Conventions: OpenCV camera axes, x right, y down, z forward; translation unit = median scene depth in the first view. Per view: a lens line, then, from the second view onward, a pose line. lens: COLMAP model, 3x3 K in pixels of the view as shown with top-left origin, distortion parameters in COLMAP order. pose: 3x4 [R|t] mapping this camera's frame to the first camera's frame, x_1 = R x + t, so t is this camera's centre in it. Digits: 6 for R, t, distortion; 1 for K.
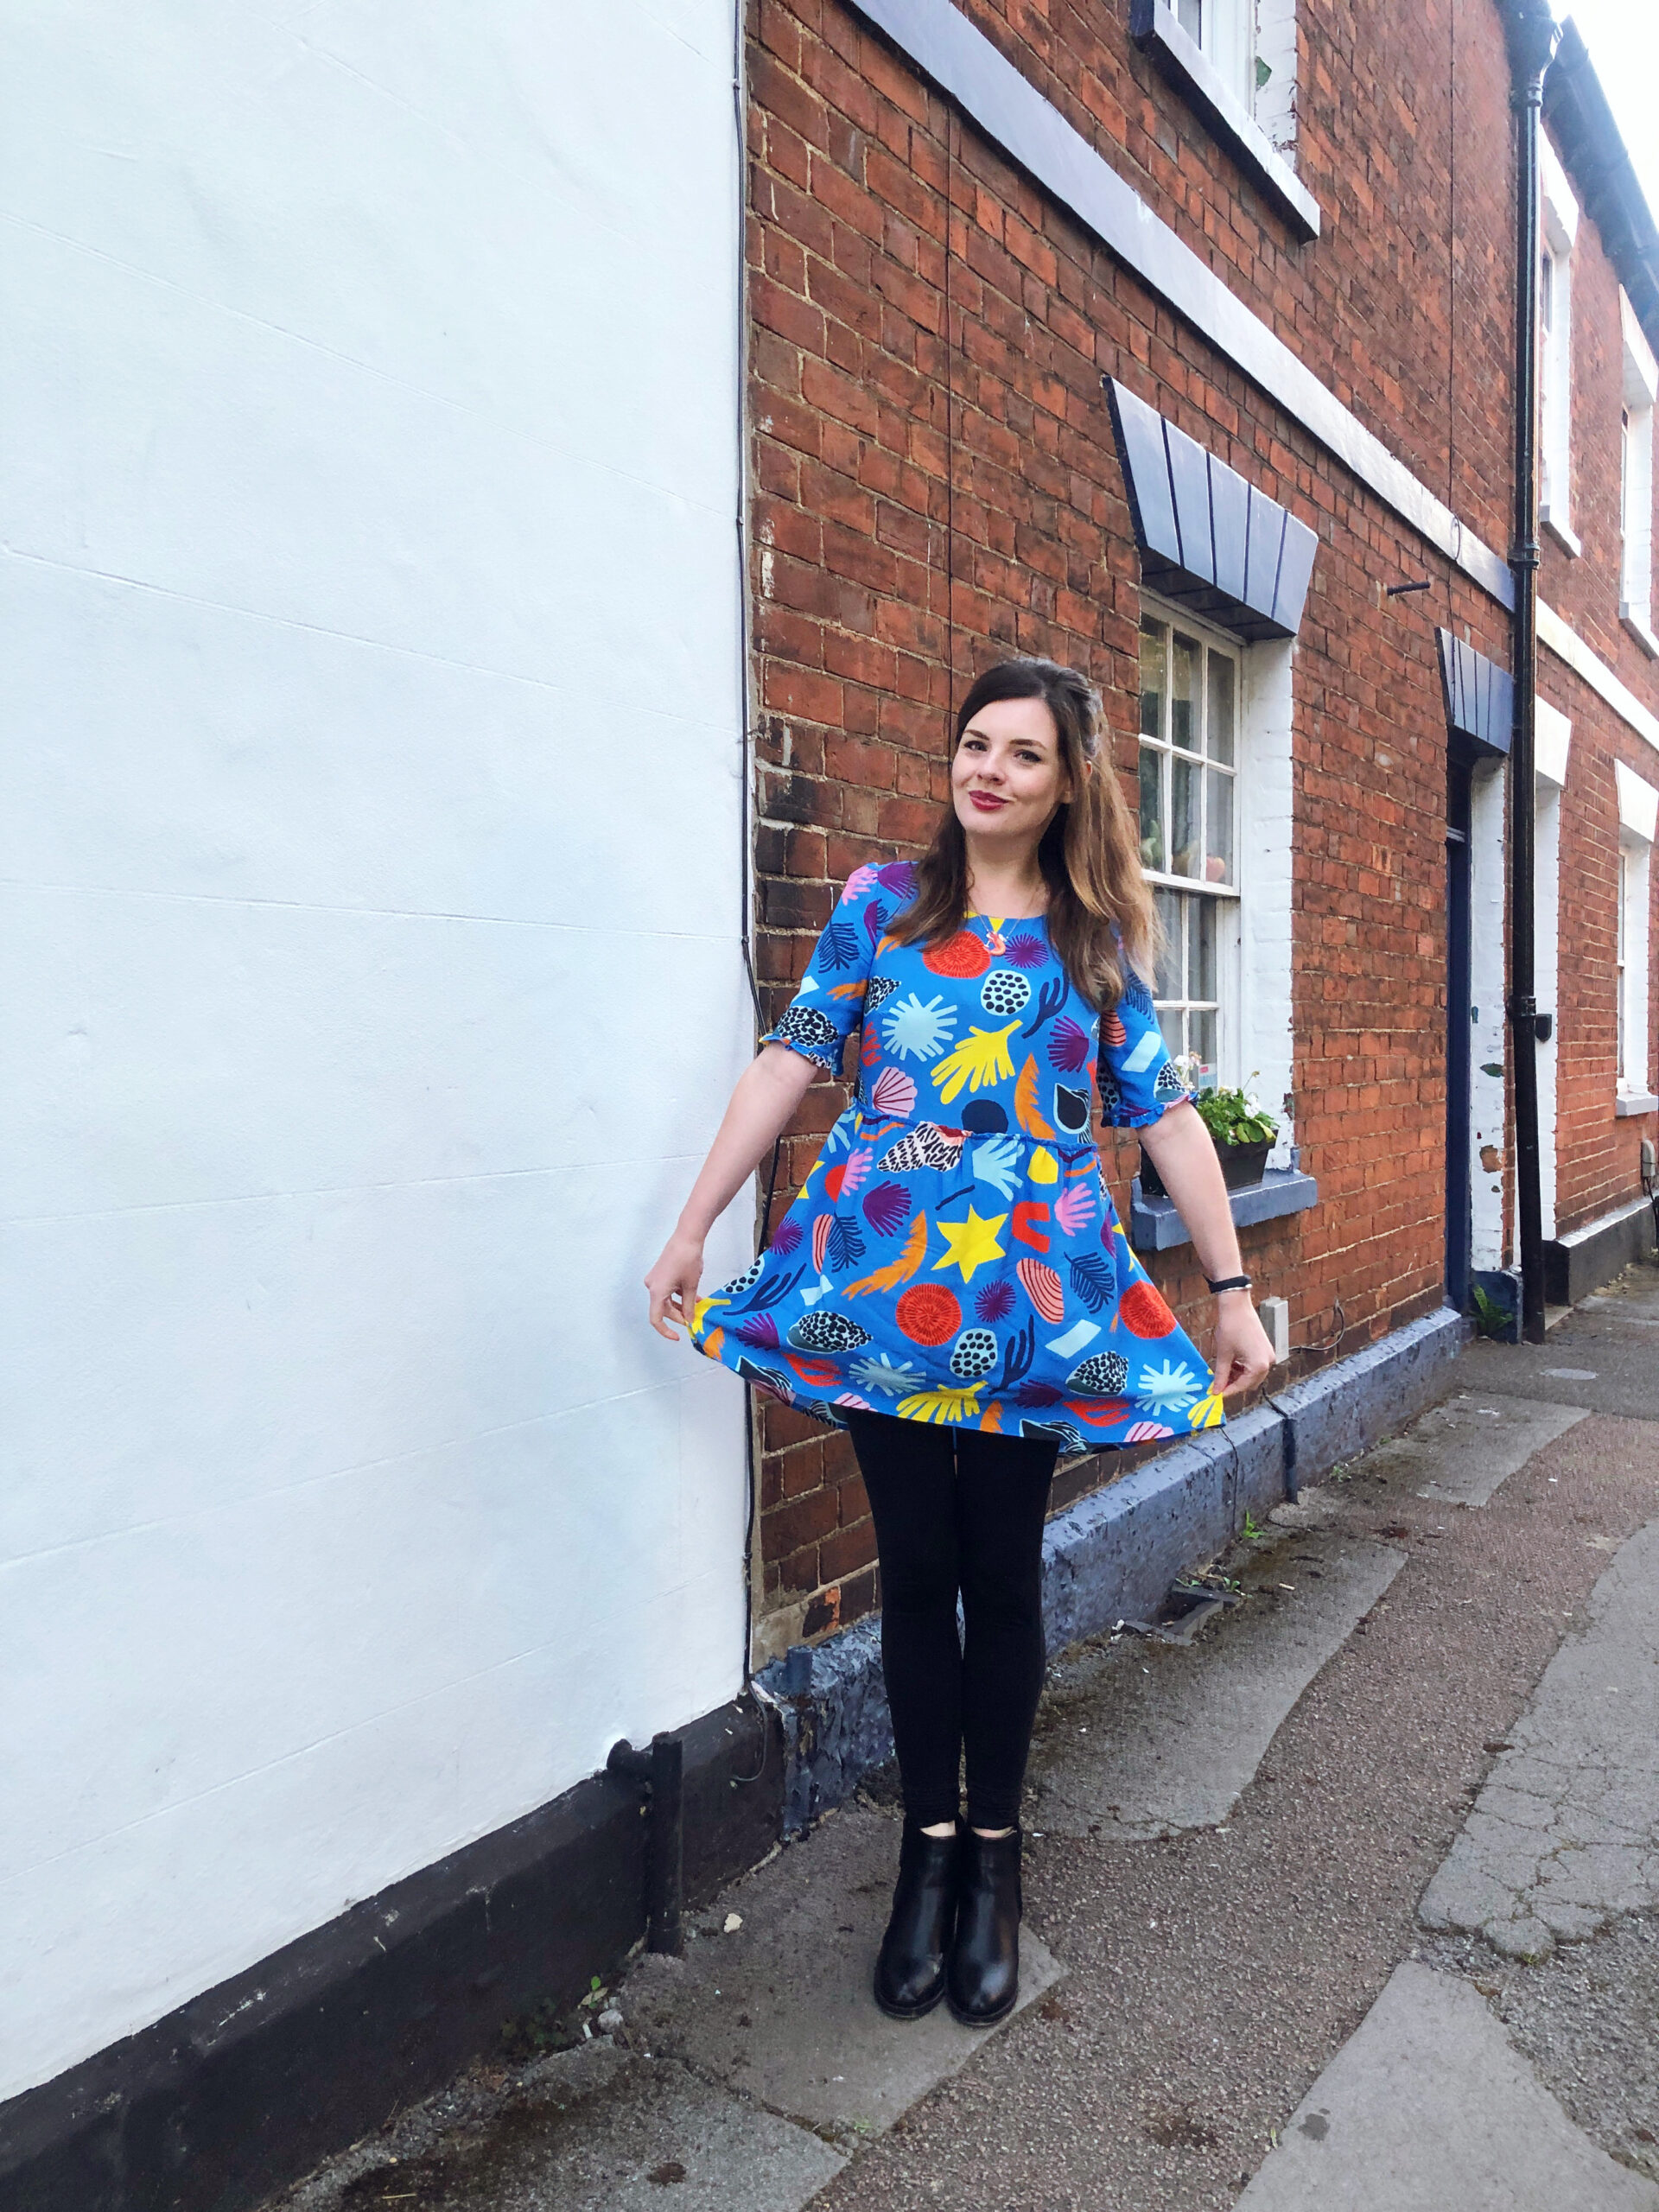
lens RADIAL K [[1722.0, 0, 906.5], [0, 1722.0, 1107.6], [0, 0, 1]] dist [0.021031, -0.005621]
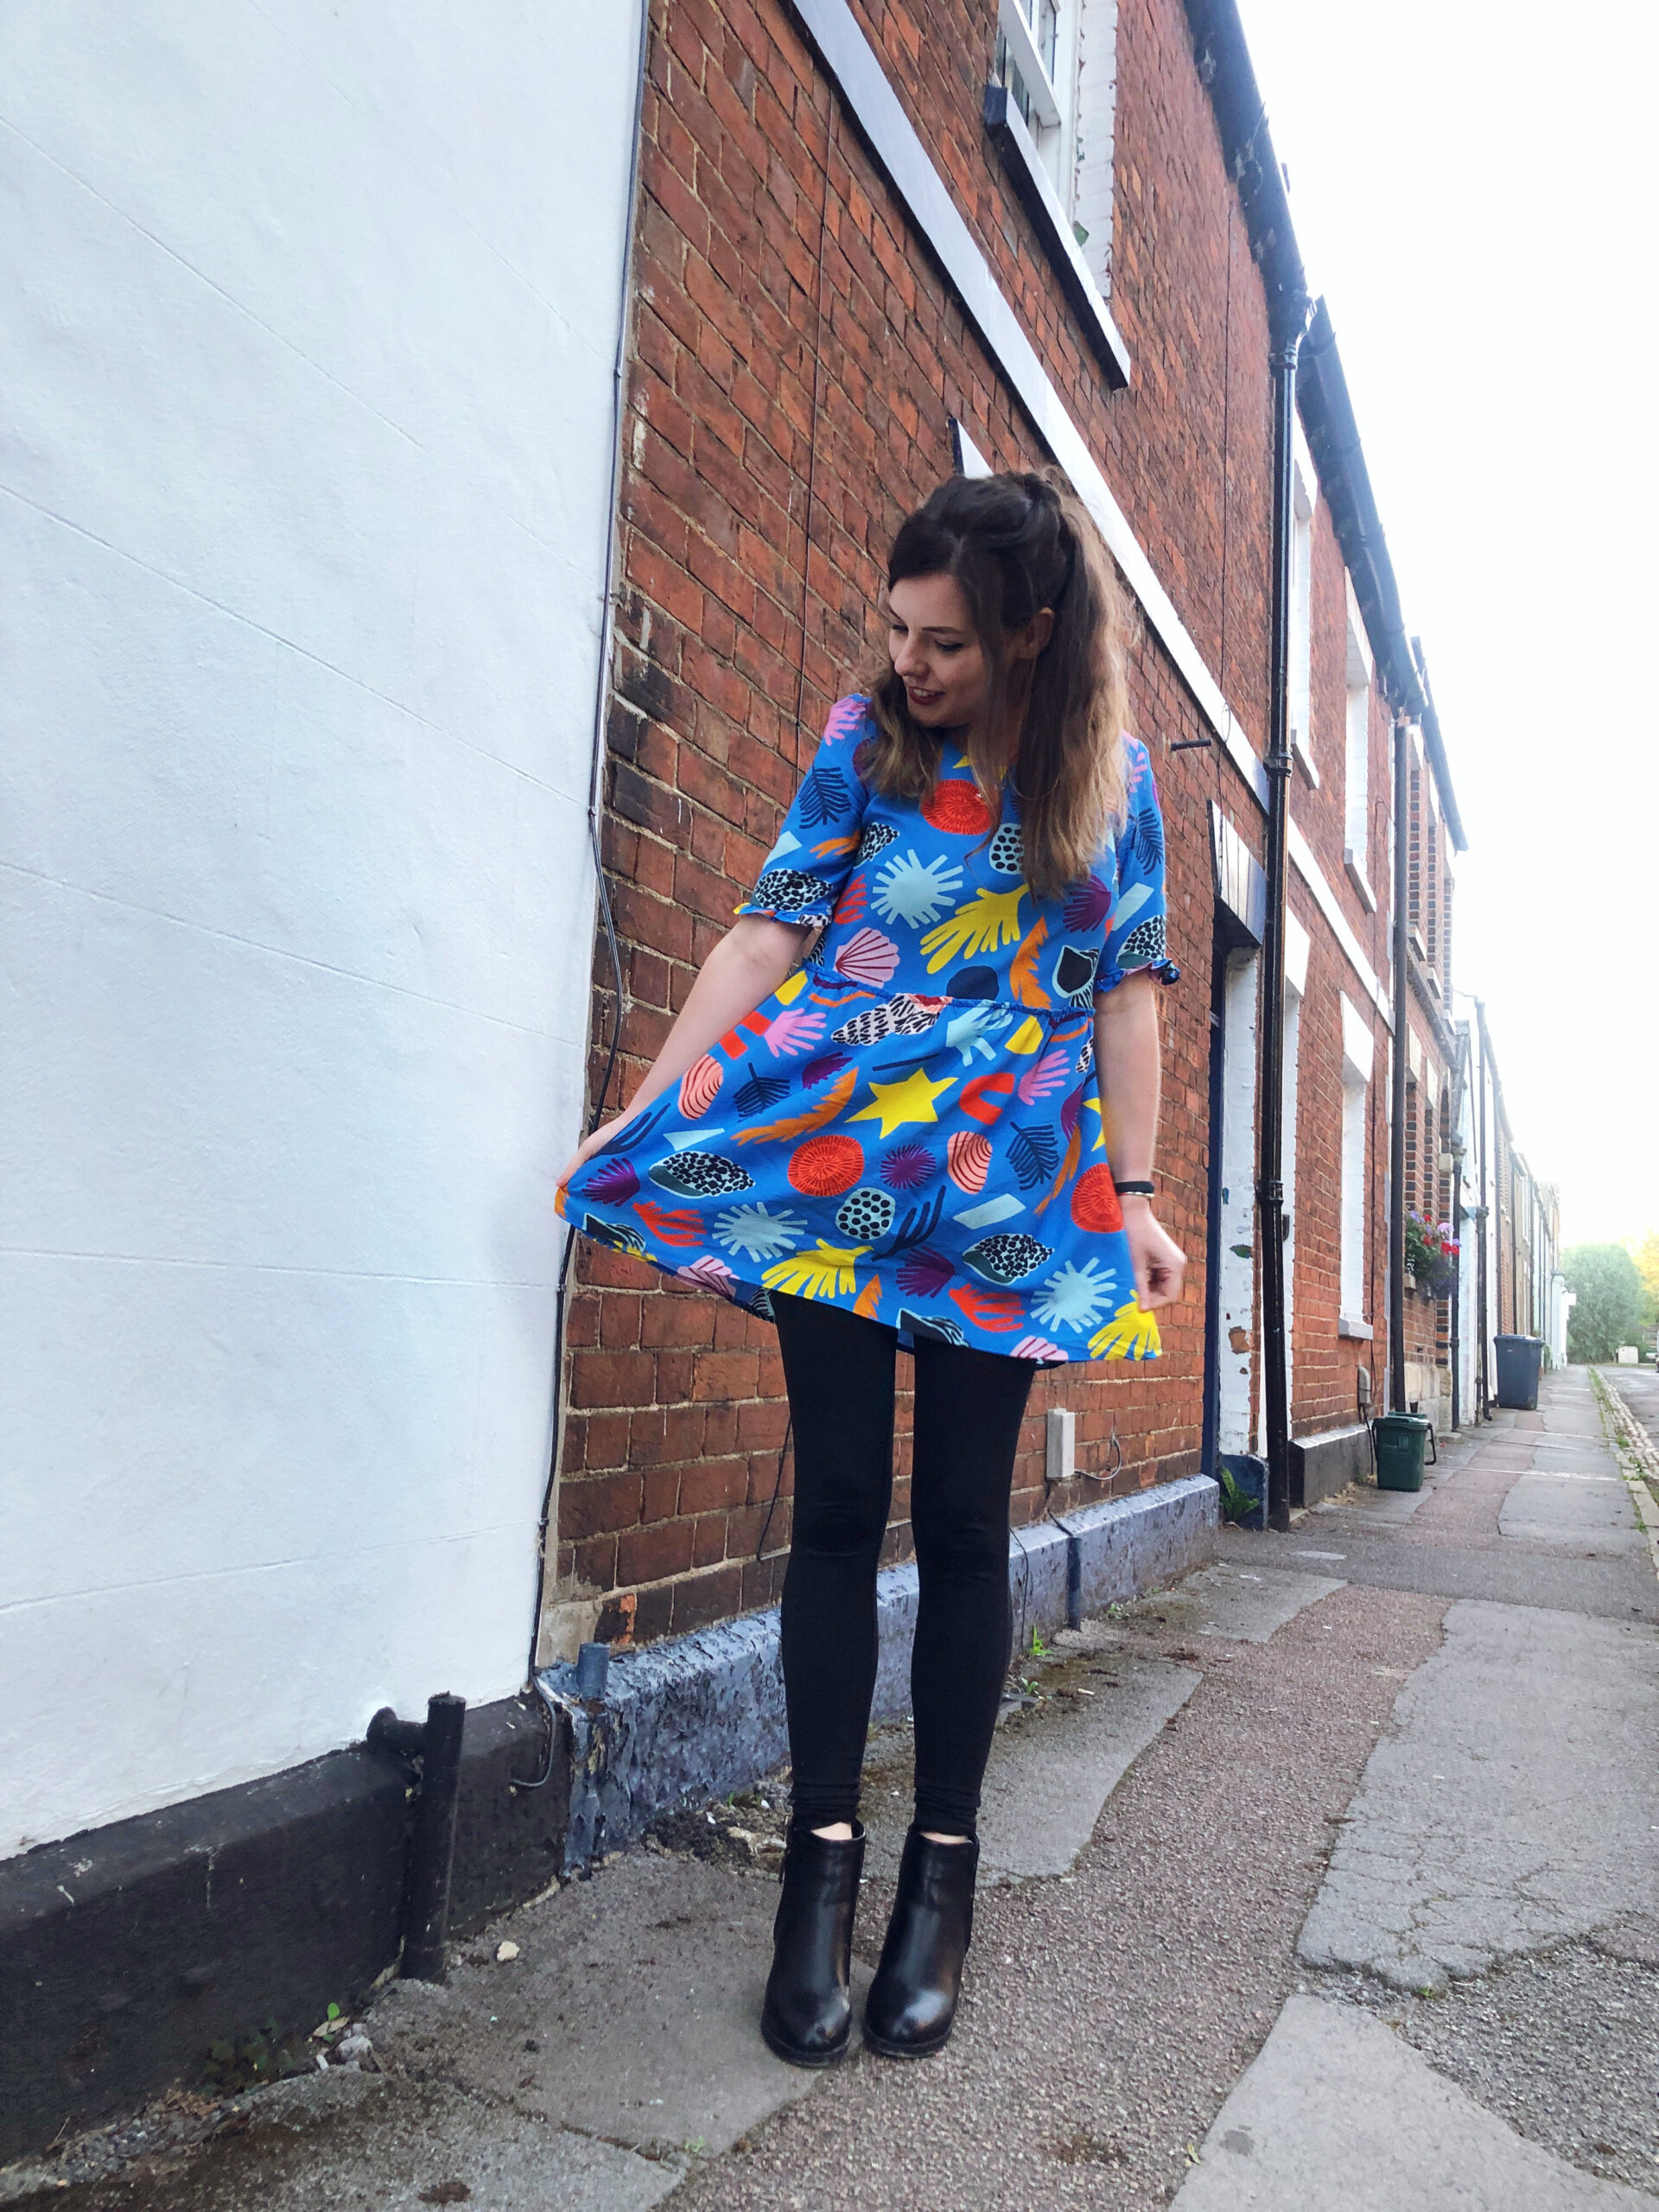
lens RADIAL K [[1722.0, 0, 906.5], [0, 1722.0, 1107.6], [0, 0, 1]] dist [0.021031, -0.005621]
pose [[0.985681, 0.062786, 0.156494, -0.060410], [-0.039549, 0.988285, -0.147404, 0.172760], [-0.163916, 0.139104, 0.976617, 0.113983]]
